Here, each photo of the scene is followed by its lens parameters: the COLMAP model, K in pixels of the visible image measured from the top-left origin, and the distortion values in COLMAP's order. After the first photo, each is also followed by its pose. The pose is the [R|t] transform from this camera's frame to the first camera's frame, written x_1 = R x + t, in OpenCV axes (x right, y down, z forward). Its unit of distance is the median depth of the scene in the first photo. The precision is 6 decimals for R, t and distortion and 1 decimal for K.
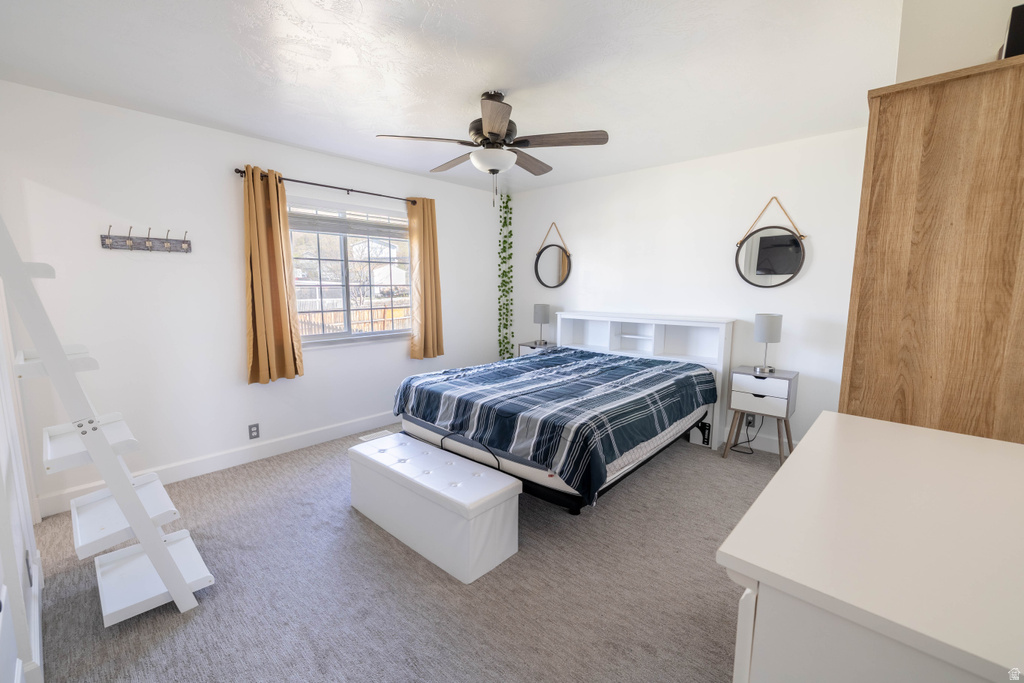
lens RADIAL K [[435.0, 0, 504.9], [0, 435.0, 342.8], [0, 0, 1]] dist [0.000277, -0.000435]
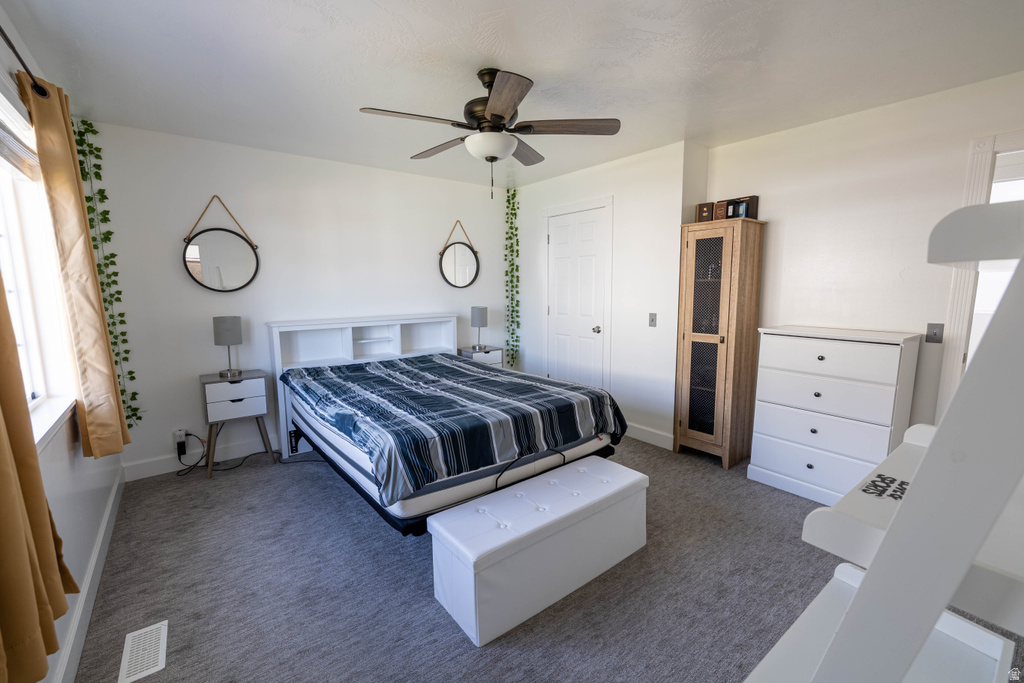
lens RADIAL K [[435.0, 0, 507.3], [0, 435.0, 347.1], [0, 0, 1]] dist [0.000277, -0.000435]
pose [[0.167271, -0.144705, 0.975234, -0.774994], [0.137983, 0.982871, 0.122171, -0.097850], [-0.976207, 0.114130, 0.184373, 0.700661]]
